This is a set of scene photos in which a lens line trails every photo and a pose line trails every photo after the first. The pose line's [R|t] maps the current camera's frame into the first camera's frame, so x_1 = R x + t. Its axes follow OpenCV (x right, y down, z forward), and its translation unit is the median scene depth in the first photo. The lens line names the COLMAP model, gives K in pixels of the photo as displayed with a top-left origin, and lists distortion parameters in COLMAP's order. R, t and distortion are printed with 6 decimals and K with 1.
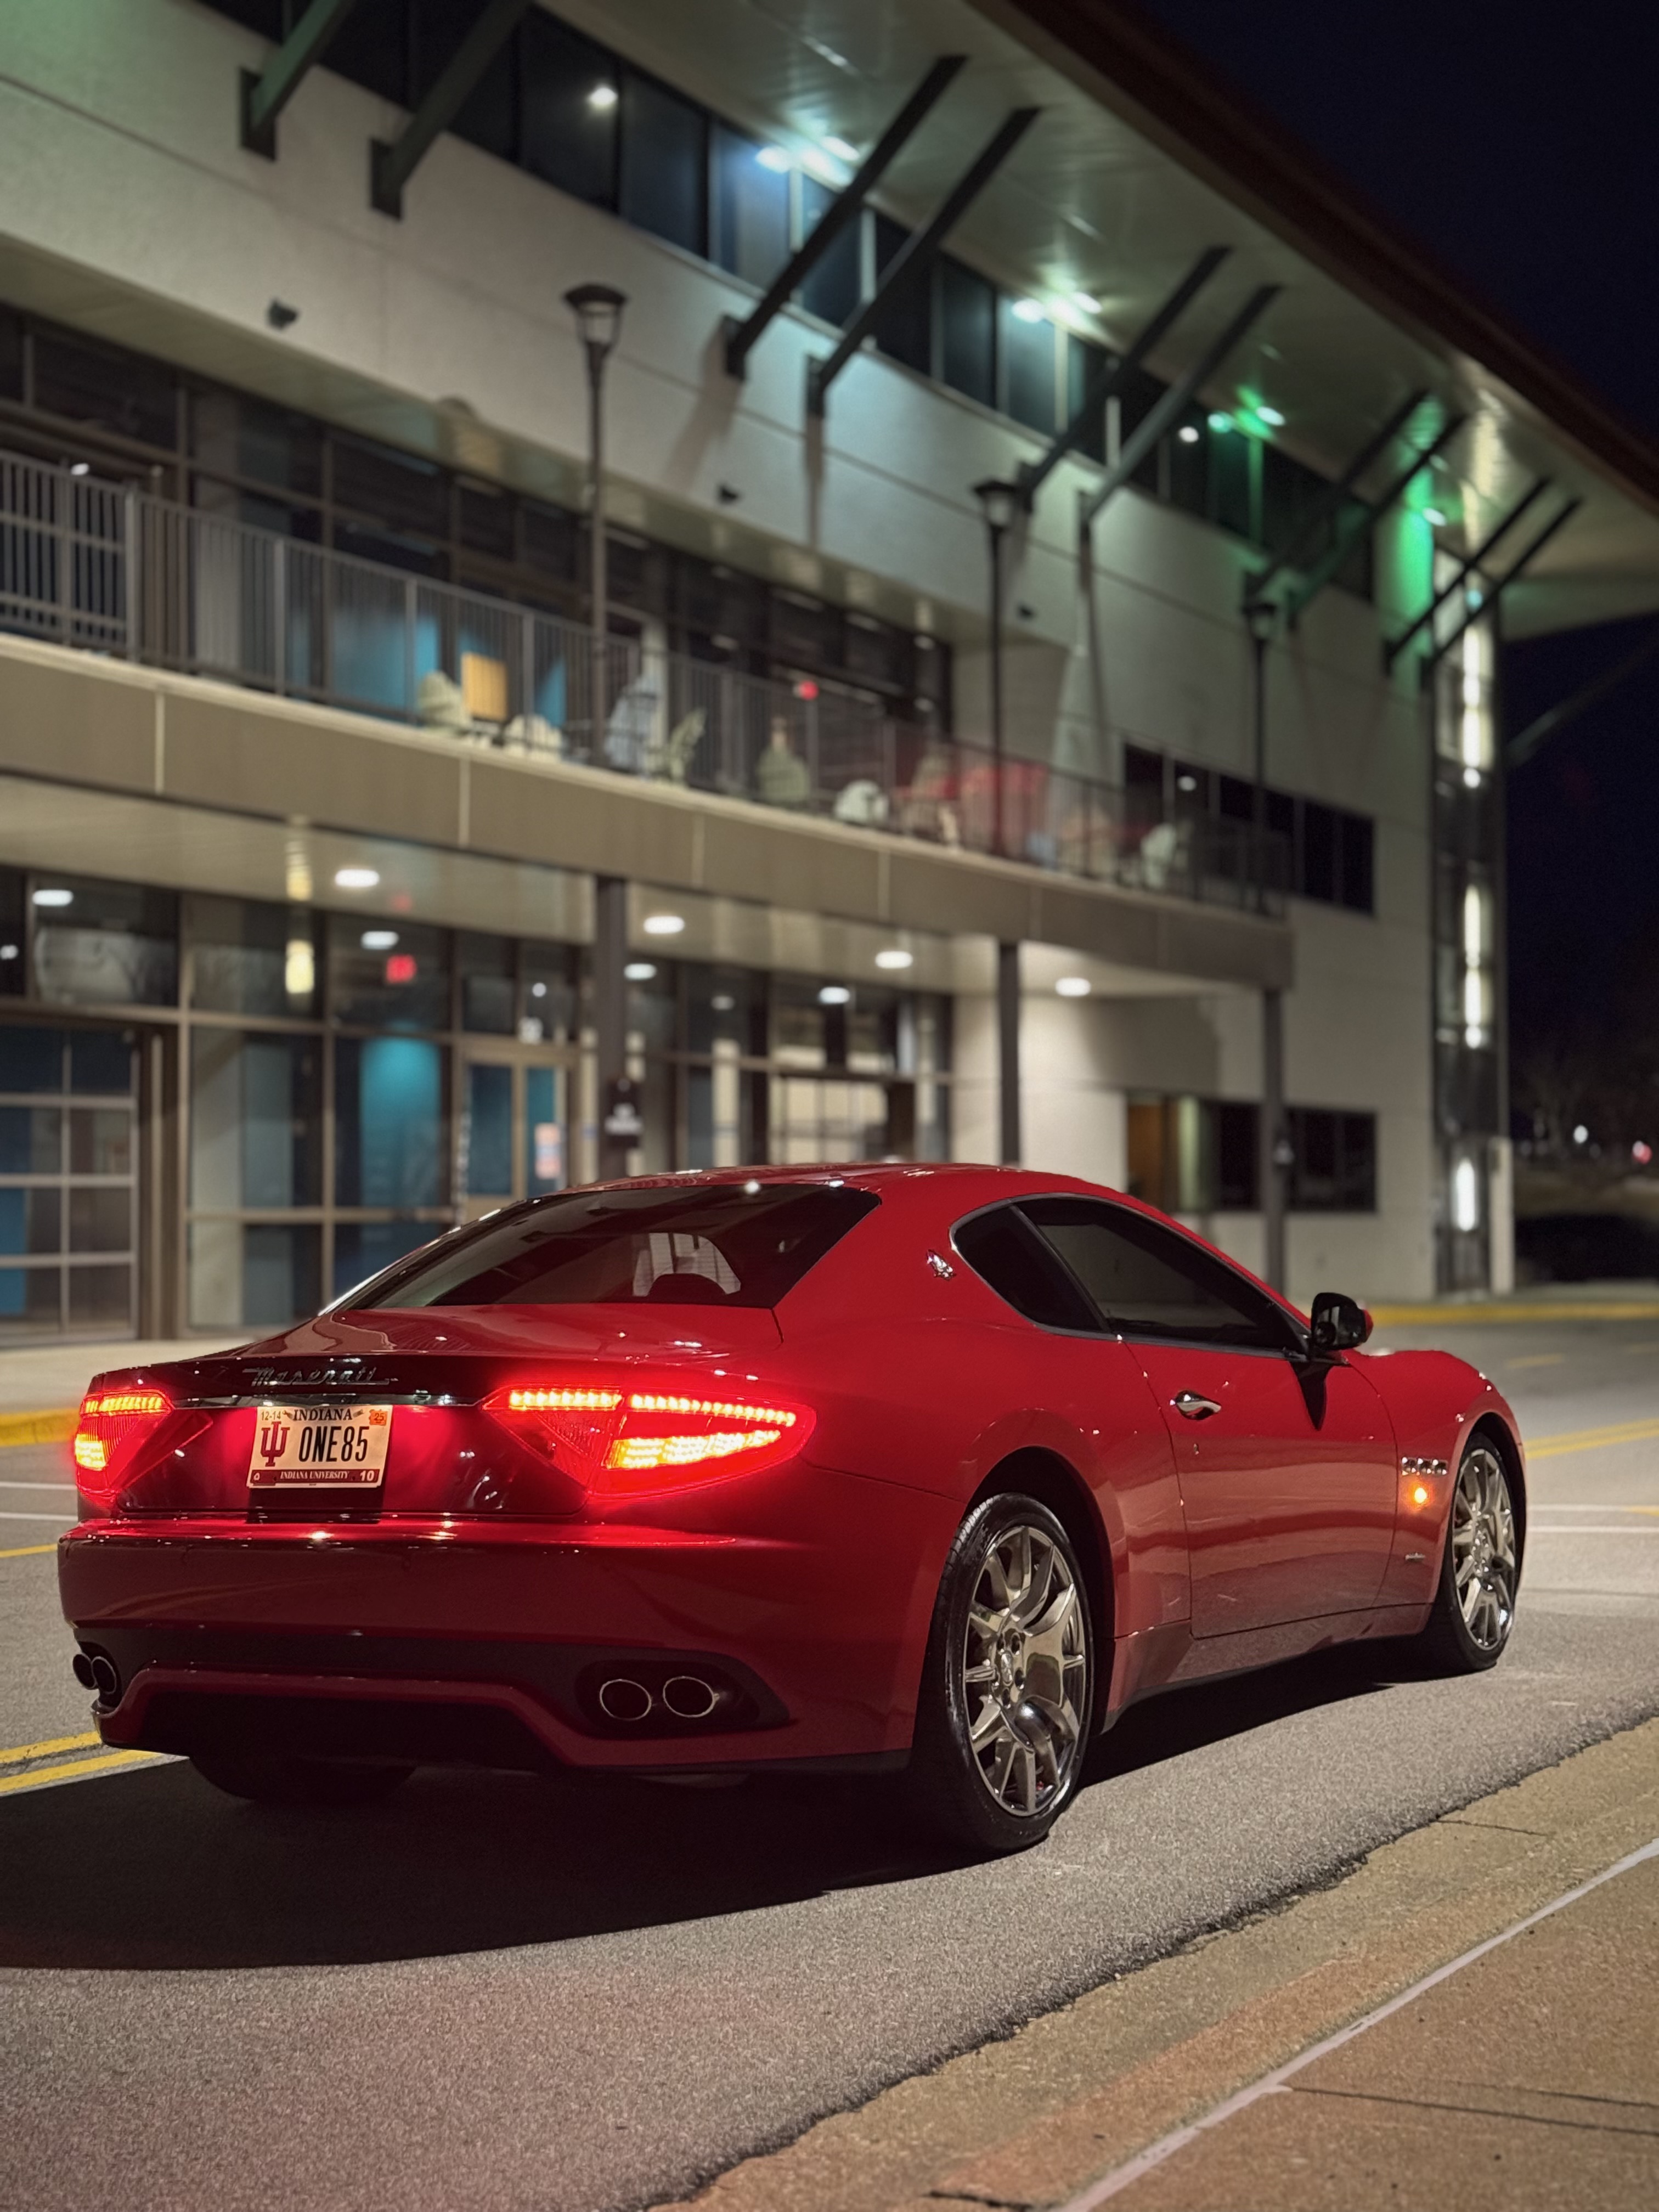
lens RADIAL K [[3093.3, 0, 829.5], [0, 3093.3, 1106.0], [0, 0, 1]] dist [0.043204, 0.063638]
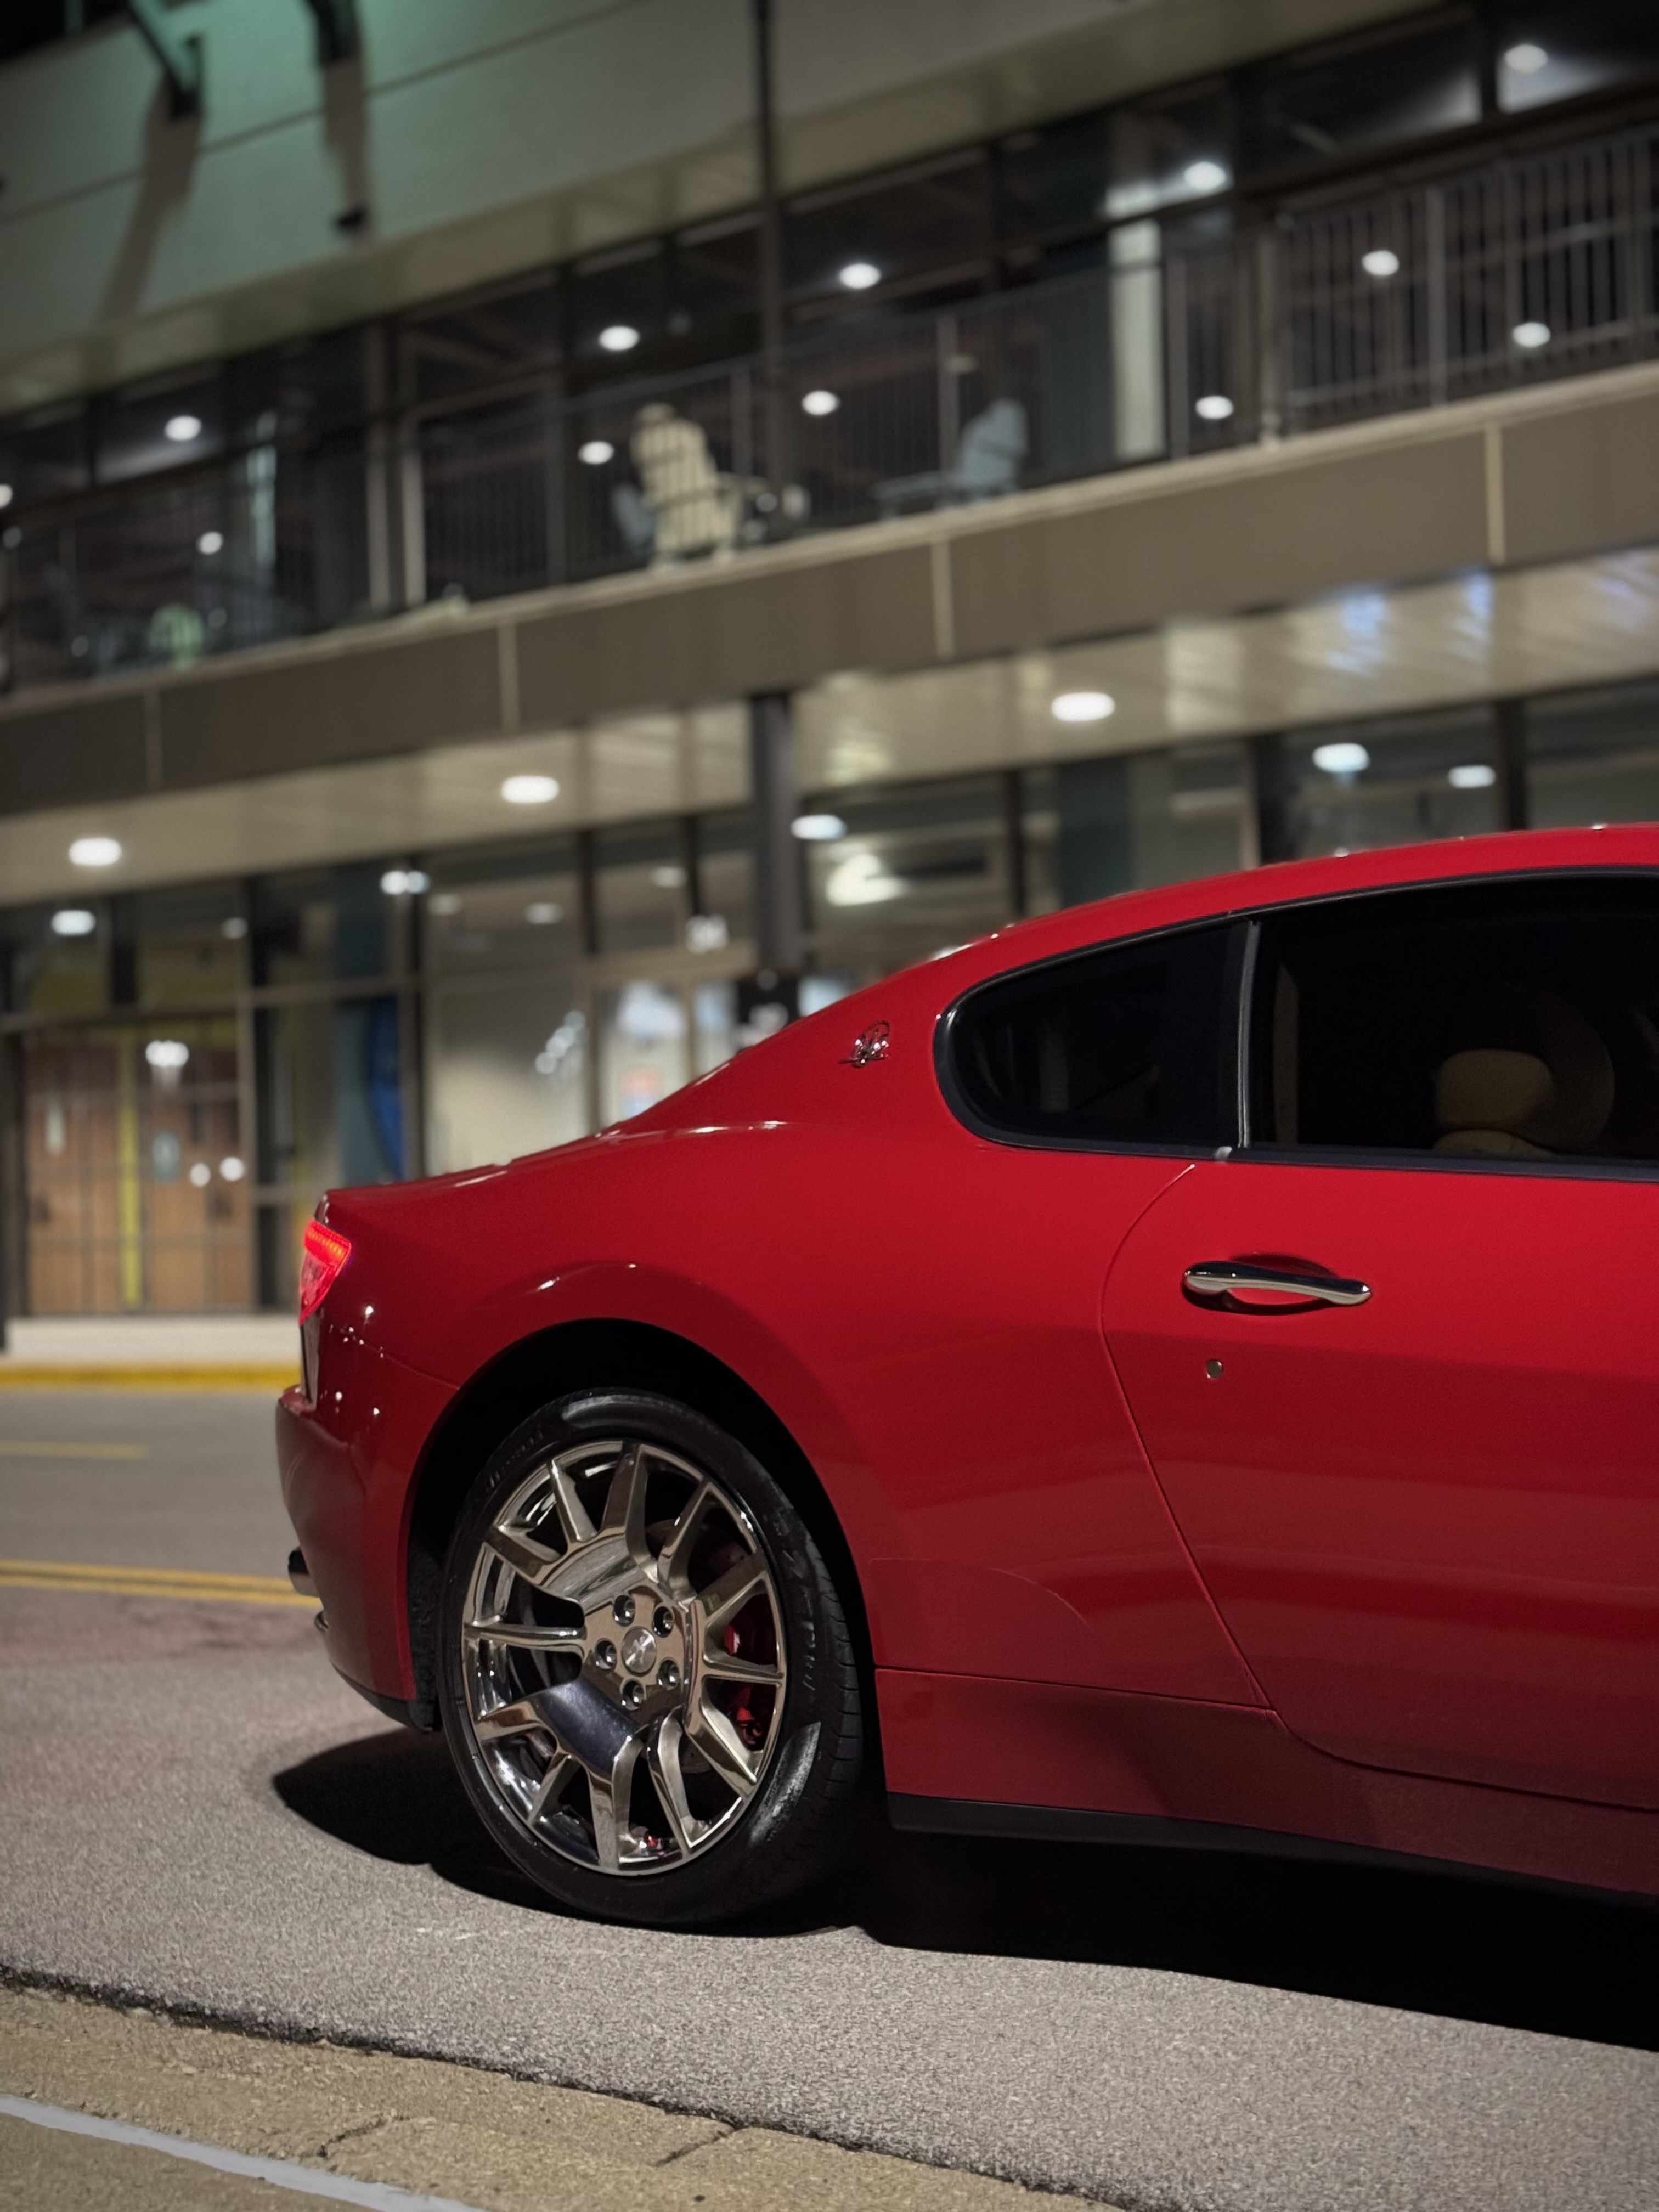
lens RADIAL K [[3093.3, 0, 829.5], [0, 3093.3, 1106.0], [0, 0, 1]] dist [0.043204, 0.063638]
pose [[-0.144284, -0.025045, -0.989219, 0.651221], [0.071717, 0.996786, -0.035697, 0.049088], [0.986934, -0.076094, -0.142024, 1.132779]]
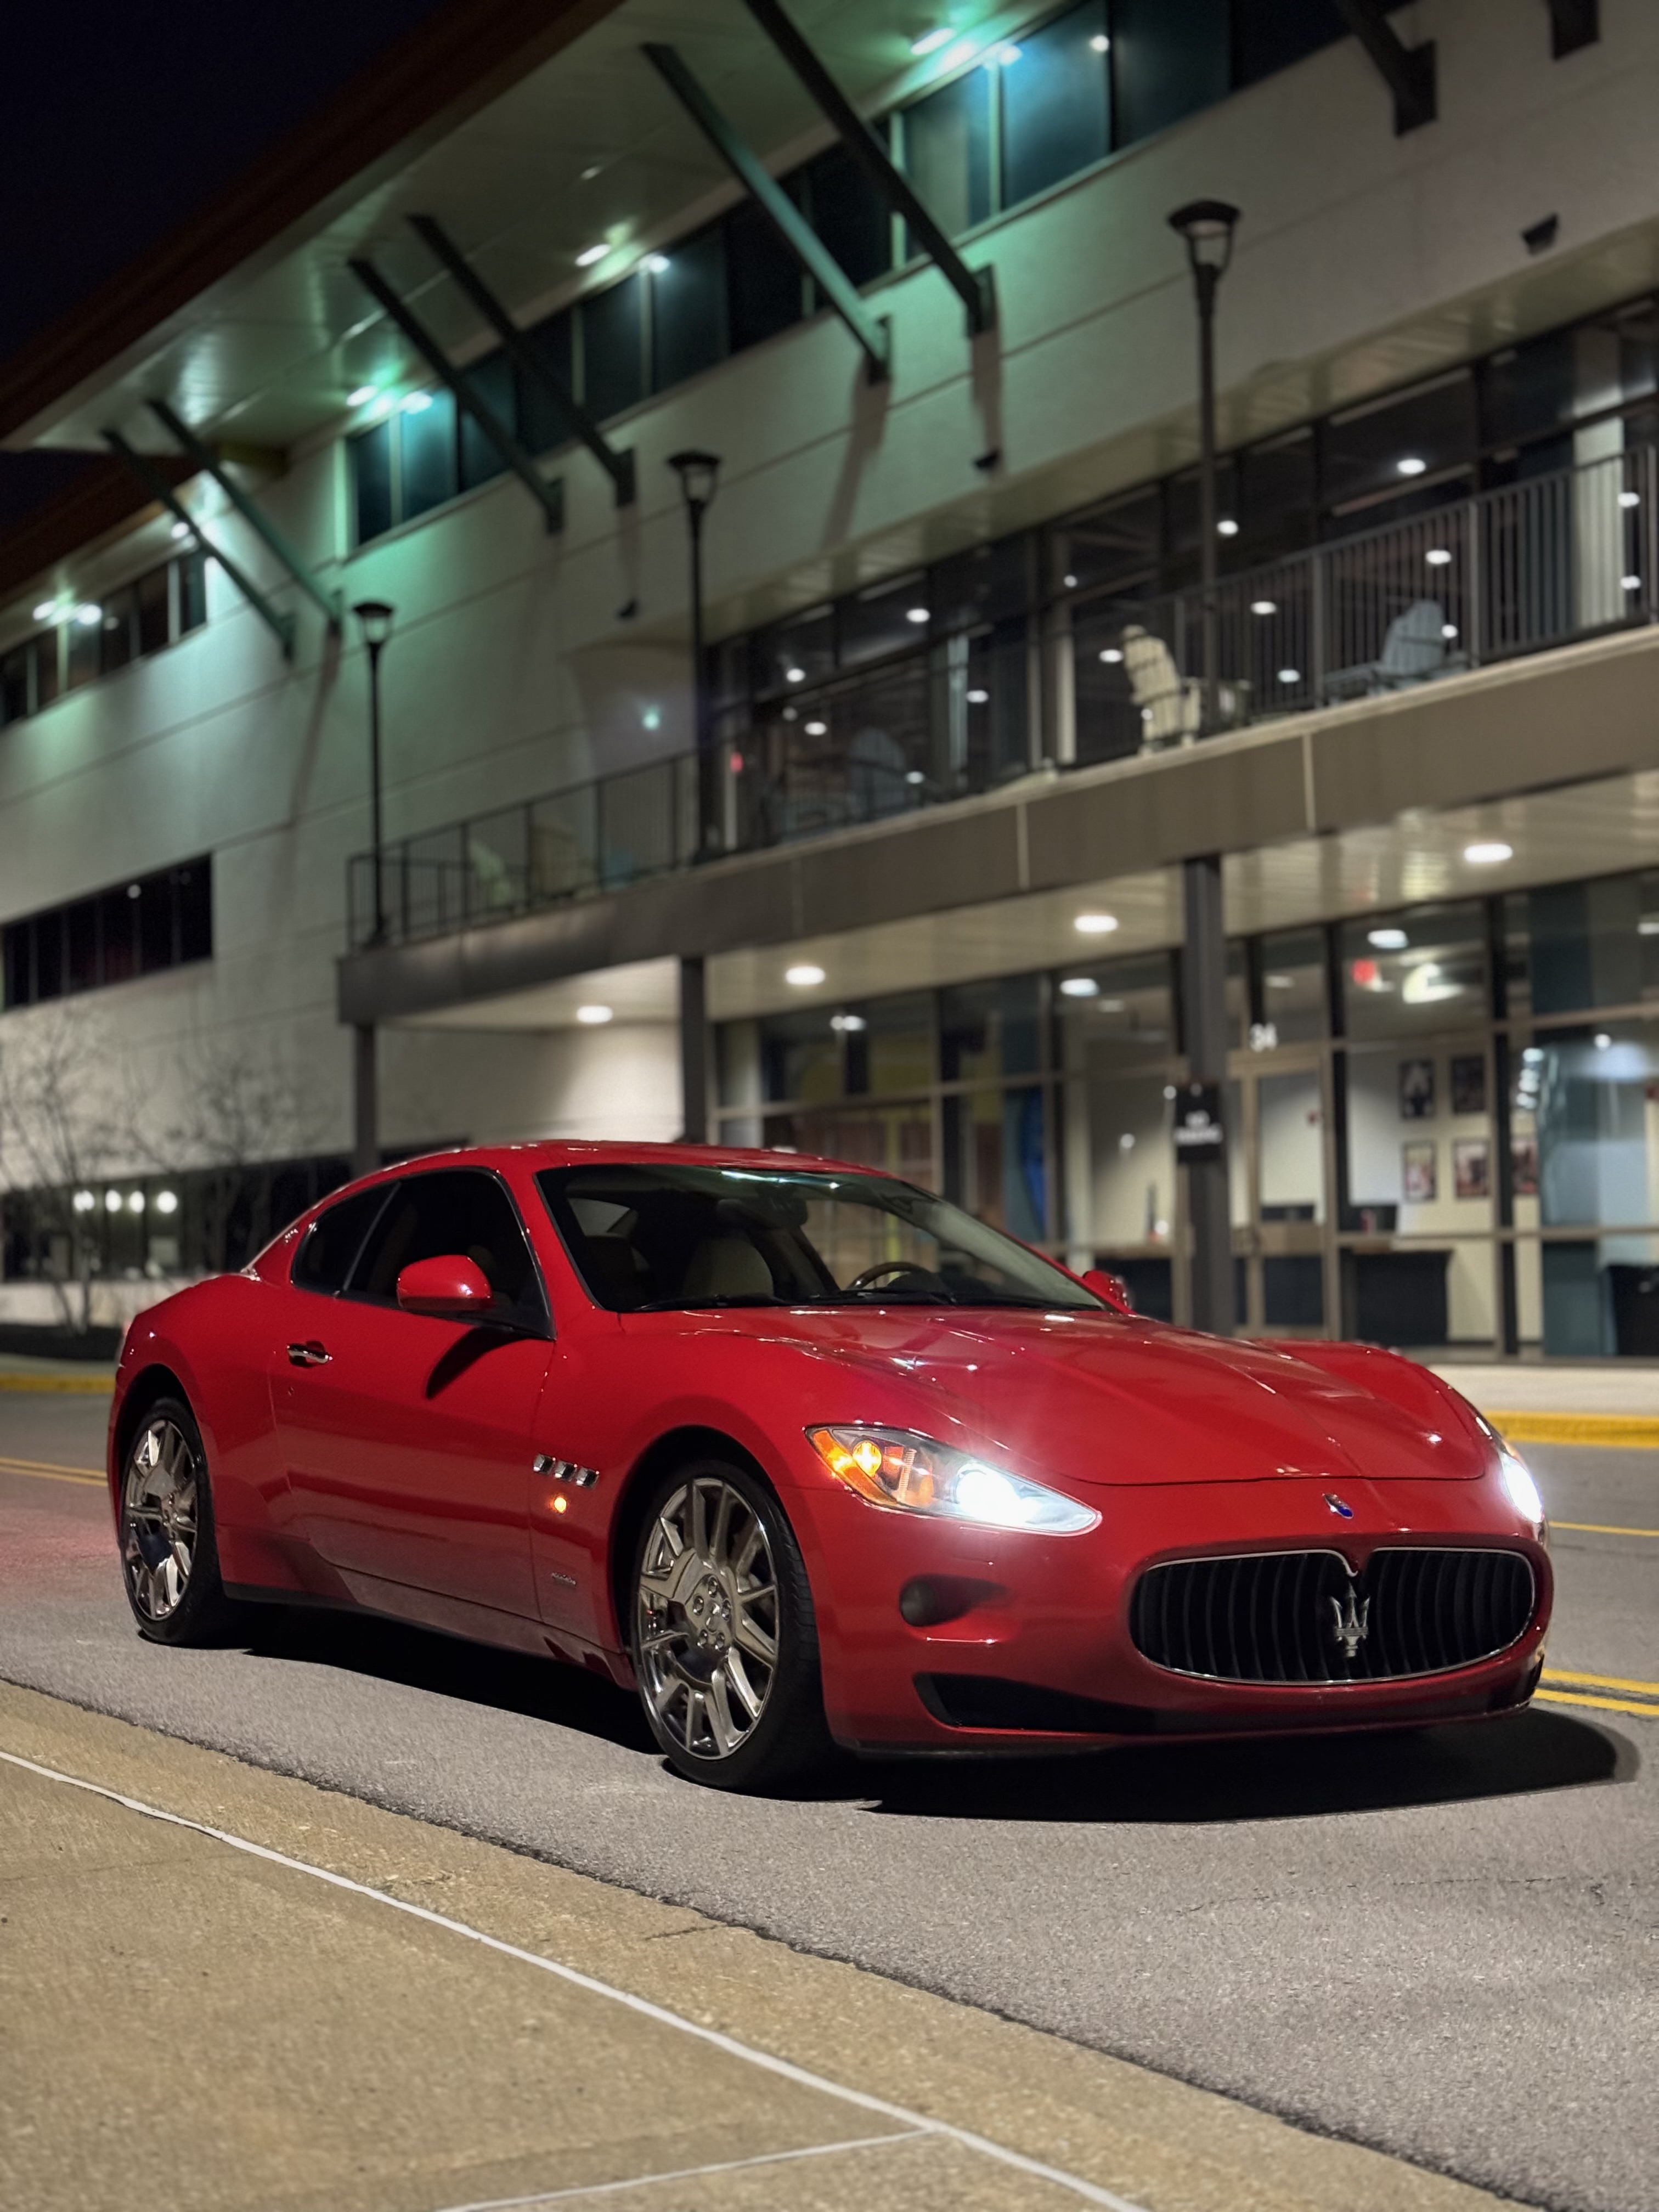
lens RADIAL K [[3093.3, 0, 829.5], [0, 3093.3, 1106.0], [0, 0, 1]] dist [0.043204, 0.063638]
pose [[-0.487367, -0.034400, -0.872519, 0.755091], [0.054941, 0.996036, -0.069959, 0.053850], [0.871467, -0.082032, -0.483545, 1.326622]]
